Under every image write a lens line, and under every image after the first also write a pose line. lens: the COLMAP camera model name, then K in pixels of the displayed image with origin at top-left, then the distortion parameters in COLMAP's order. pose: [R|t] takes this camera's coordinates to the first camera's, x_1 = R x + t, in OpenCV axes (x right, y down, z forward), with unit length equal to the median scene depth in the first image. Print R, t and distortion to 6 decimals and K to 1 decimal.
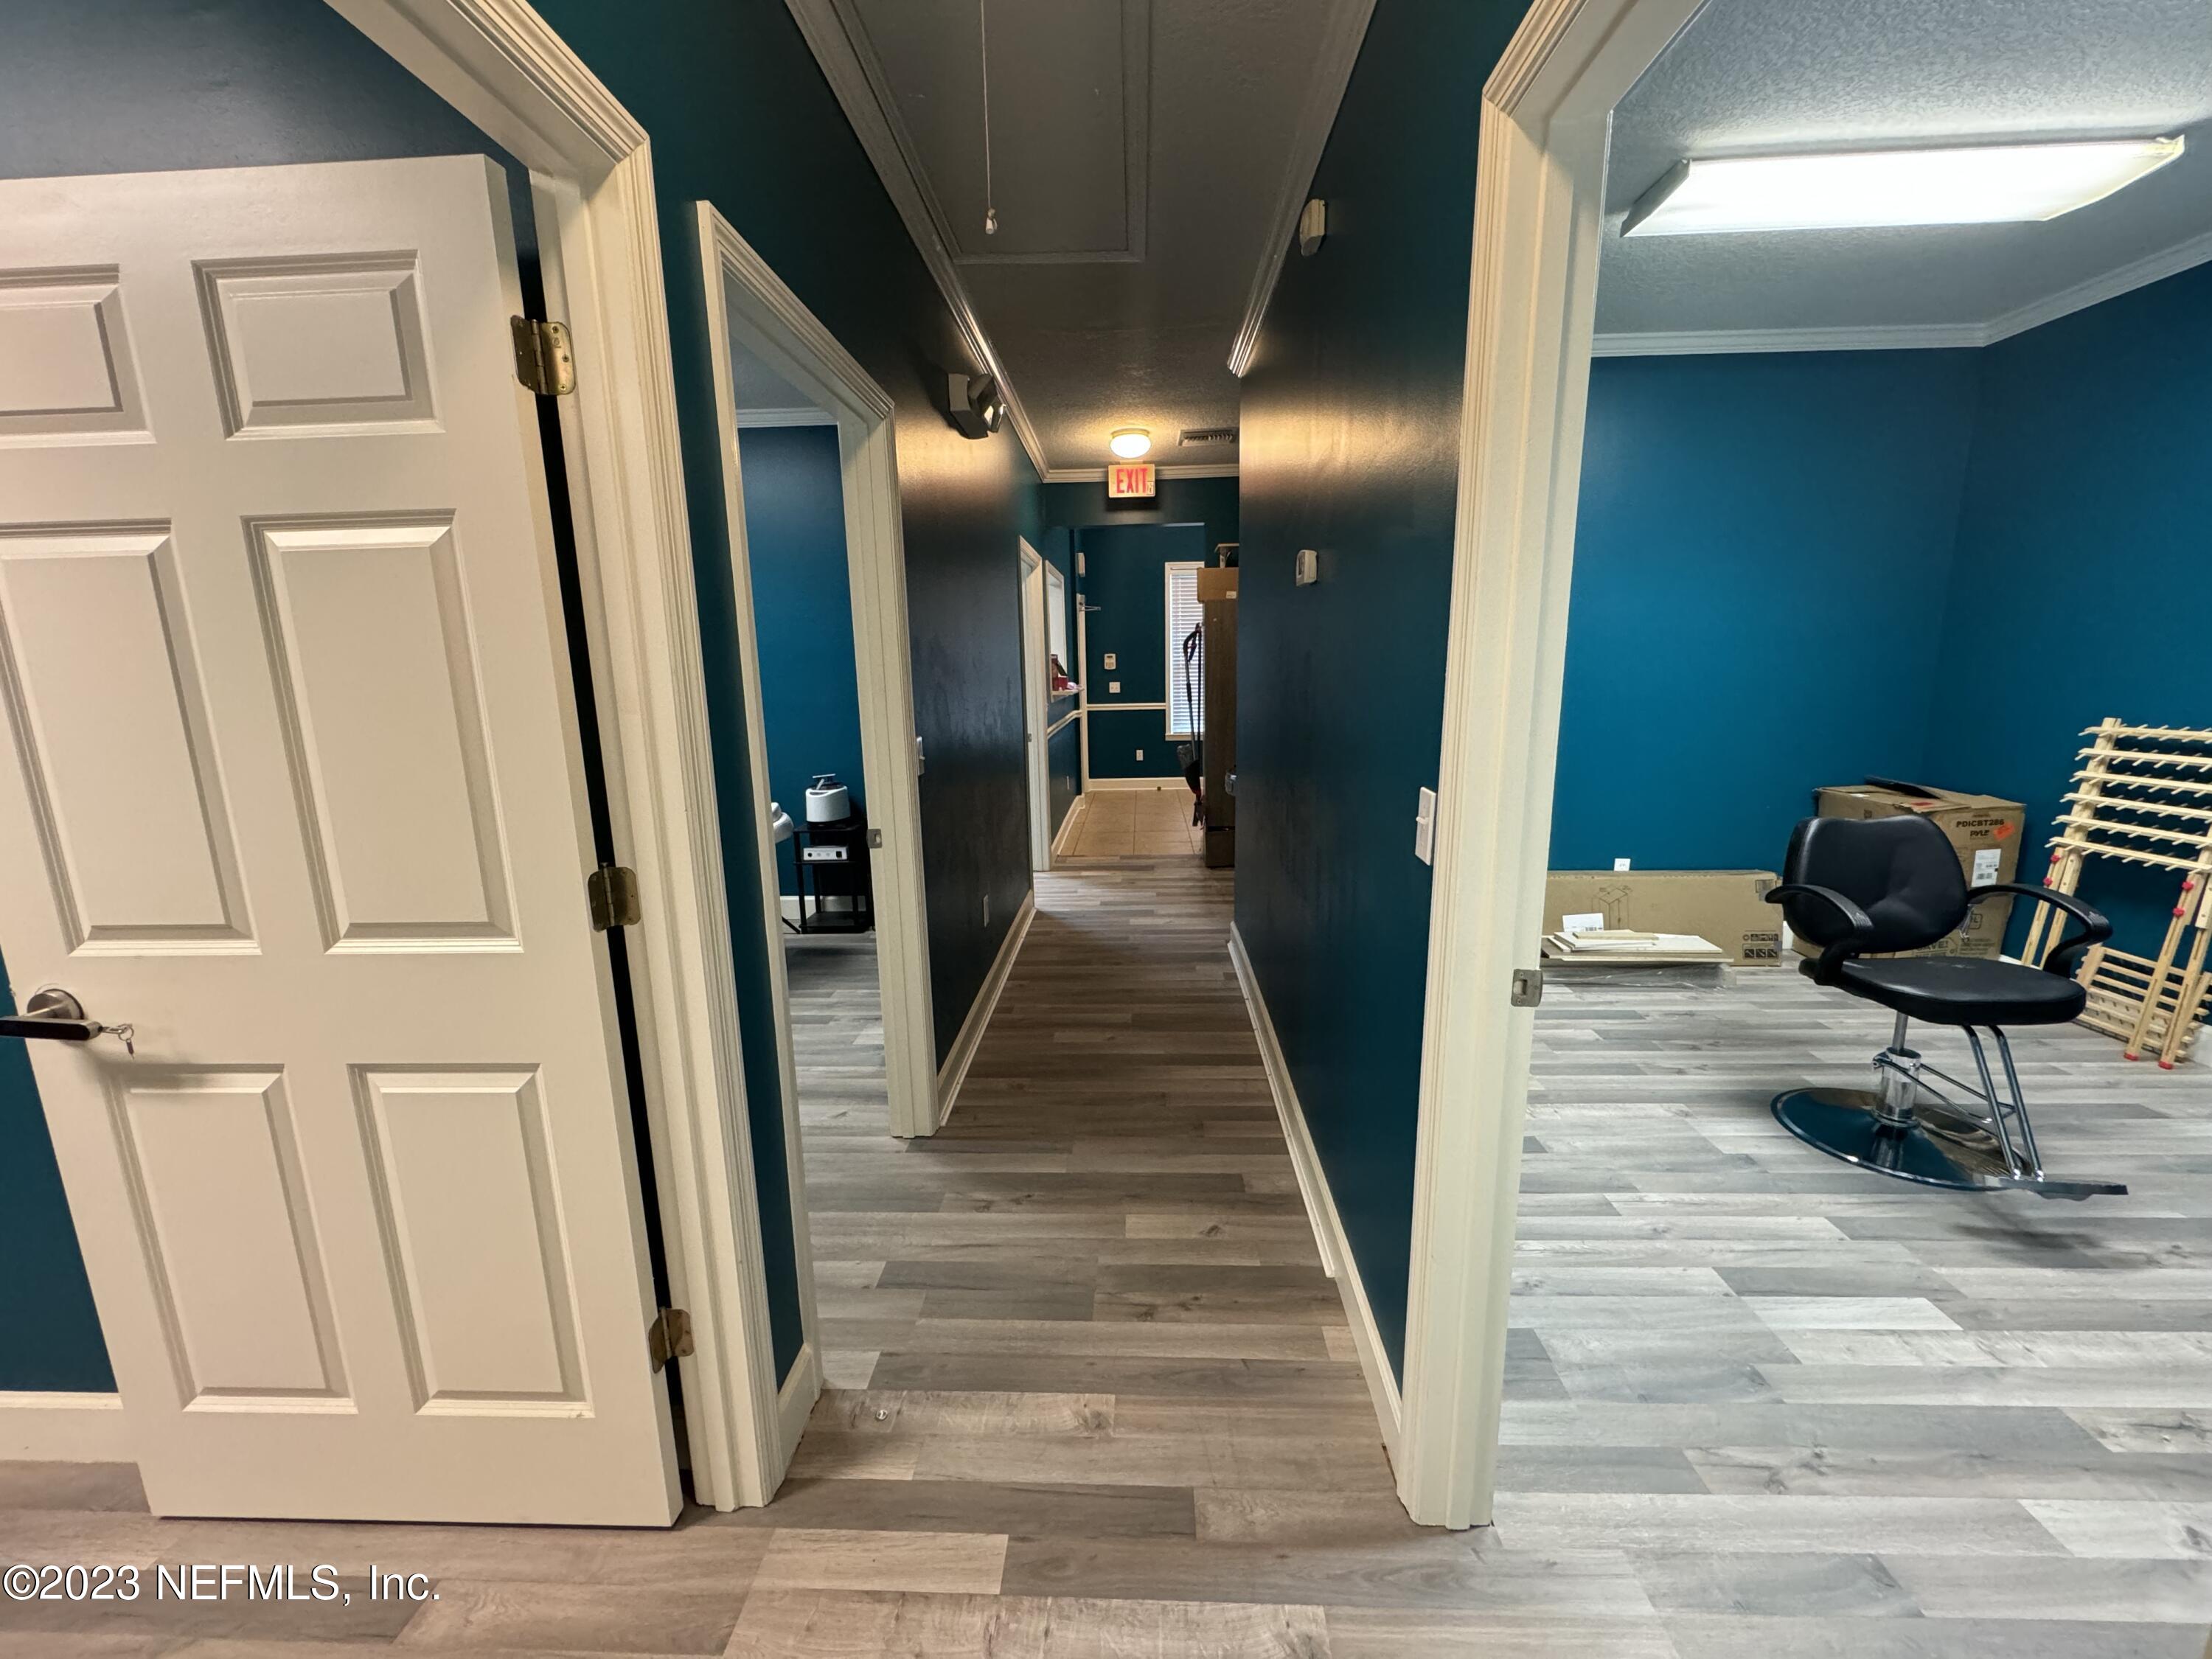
lens RADIAL K [[879.9, 0, 1108.3], [0, 879.9, 830.4], [0, 0, 1]] dist [0.000220, -0.000354]
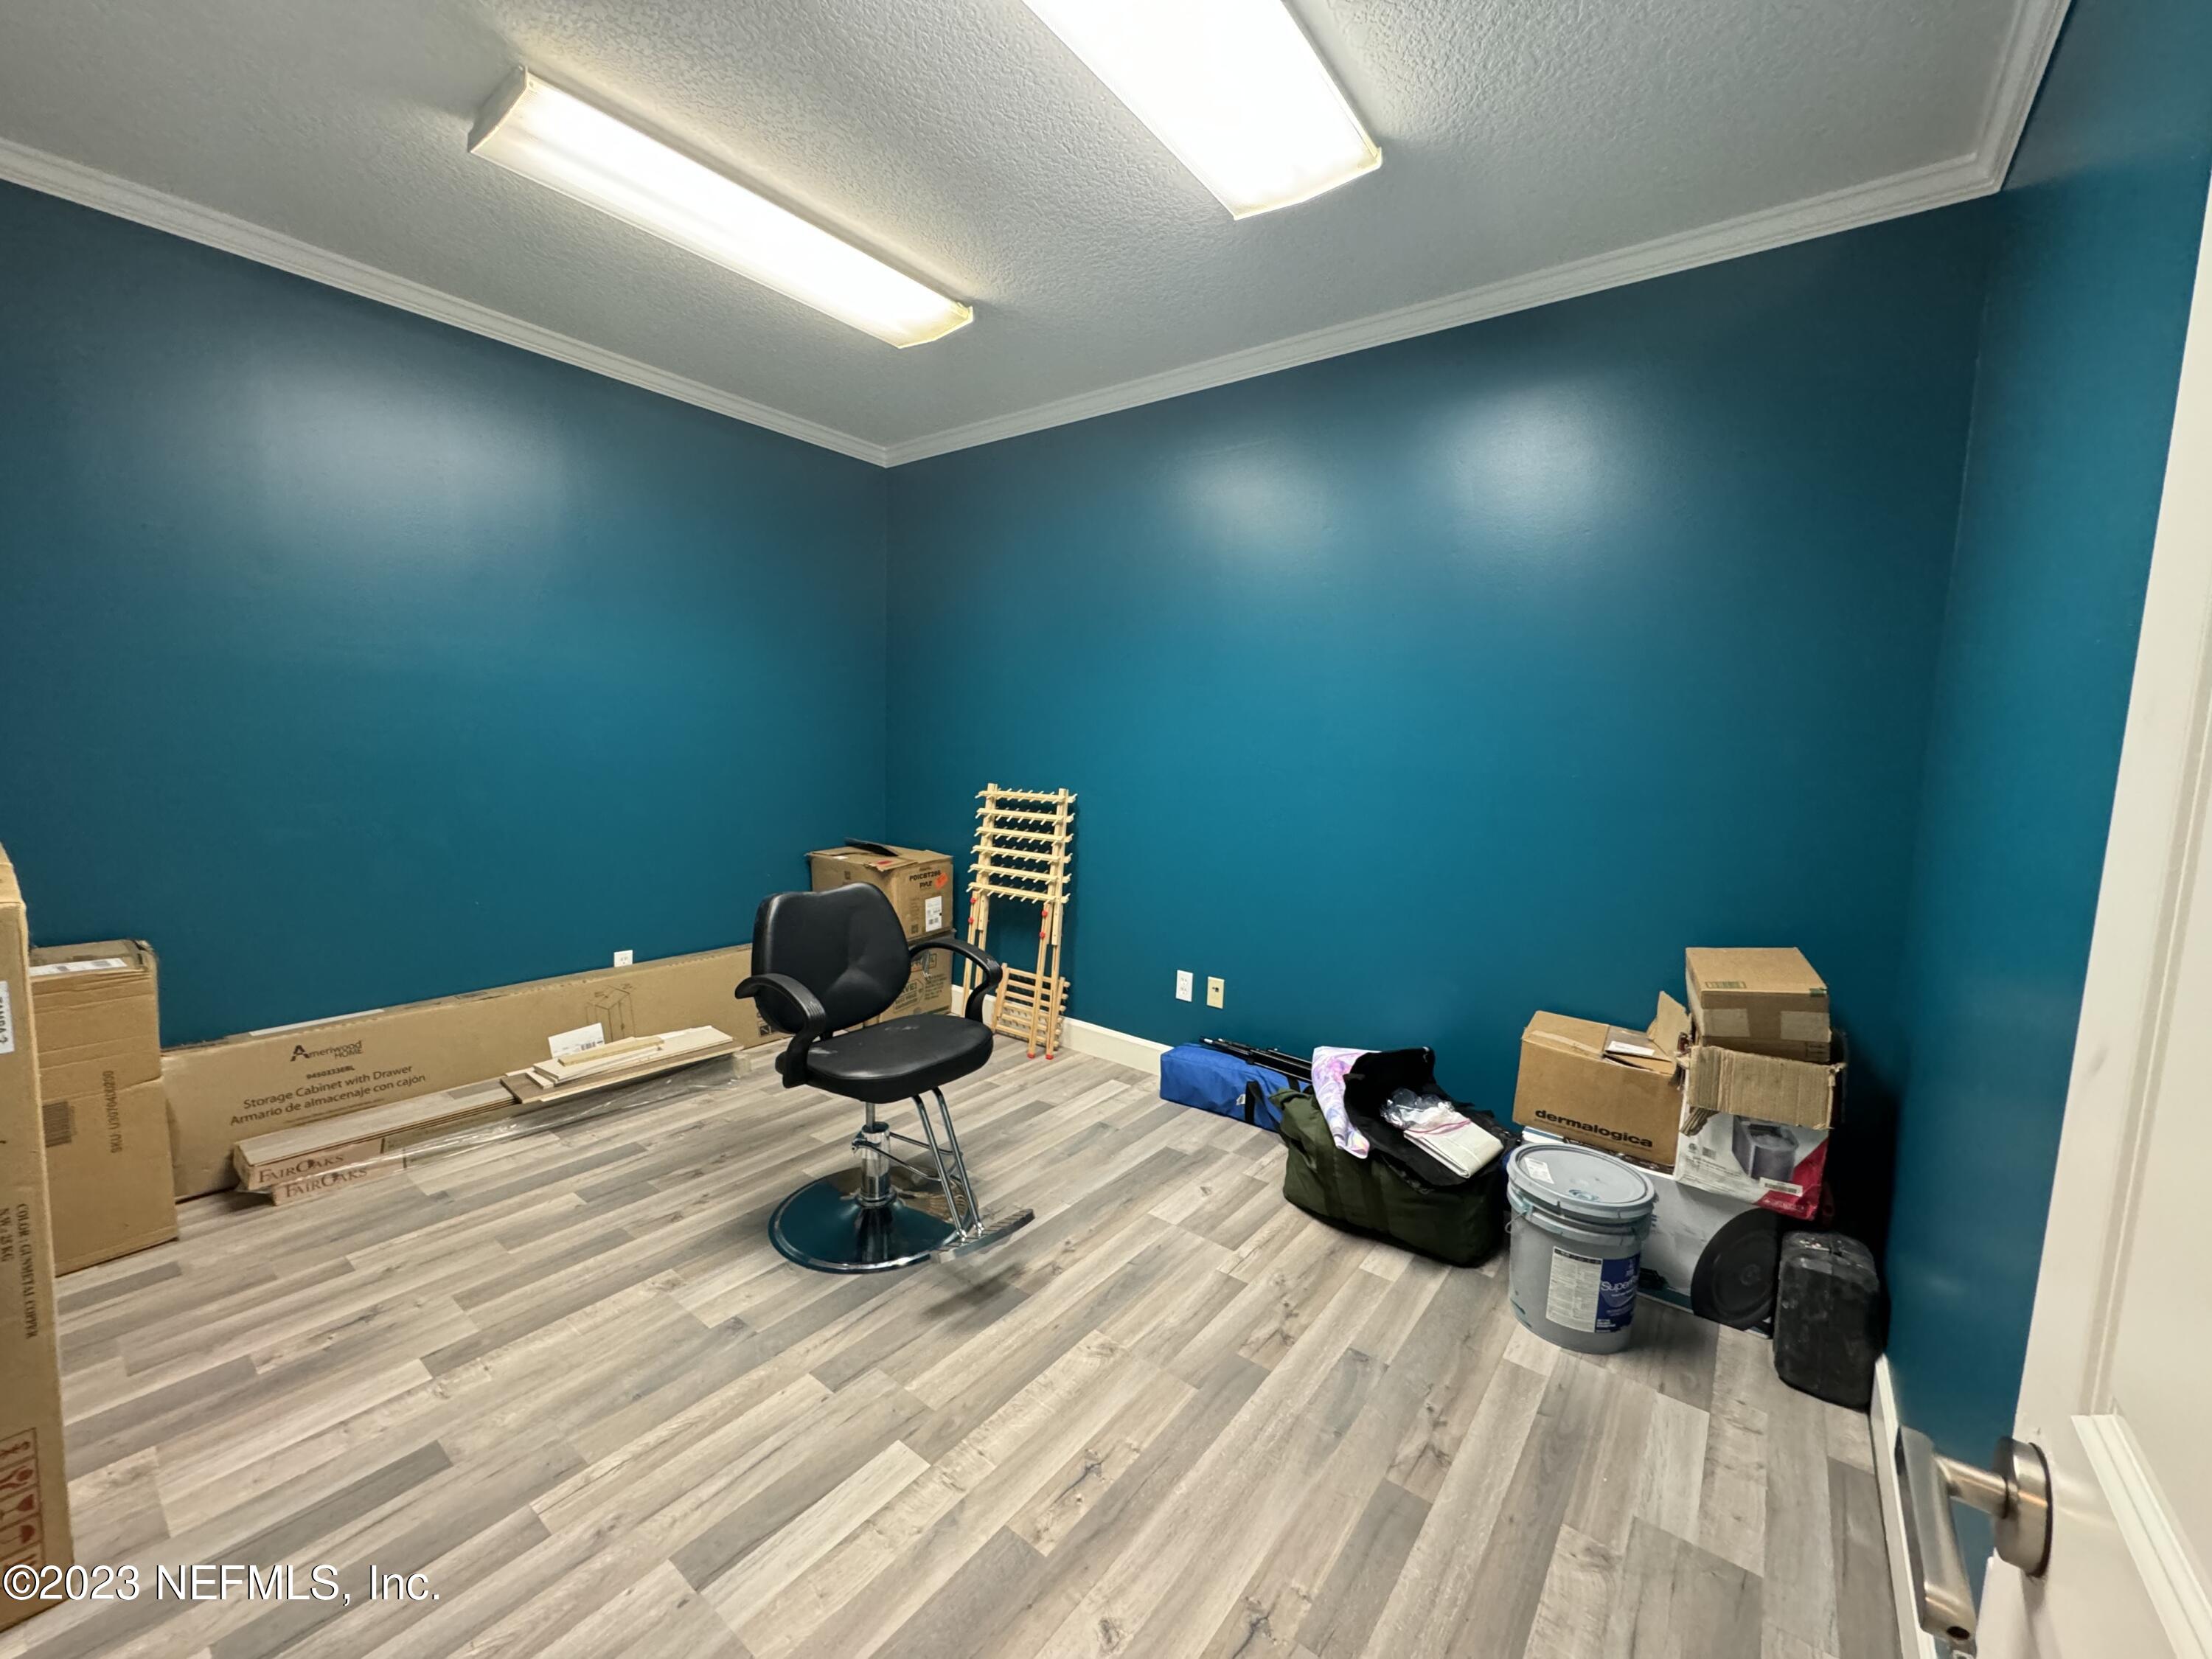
lens RADIAL K [[879.9, 0, 1108.3], [0, 879.9, 830.4], [0, 0, 1]] dist [0.000220, -0.000354]
pose [[0.575278, -0.050085, 0.816423, 0.233101], [0.109878, 0.993809, -0.016457, -0.025465], [-0.810544, 0.099174, 0.577220, 0.167651]]
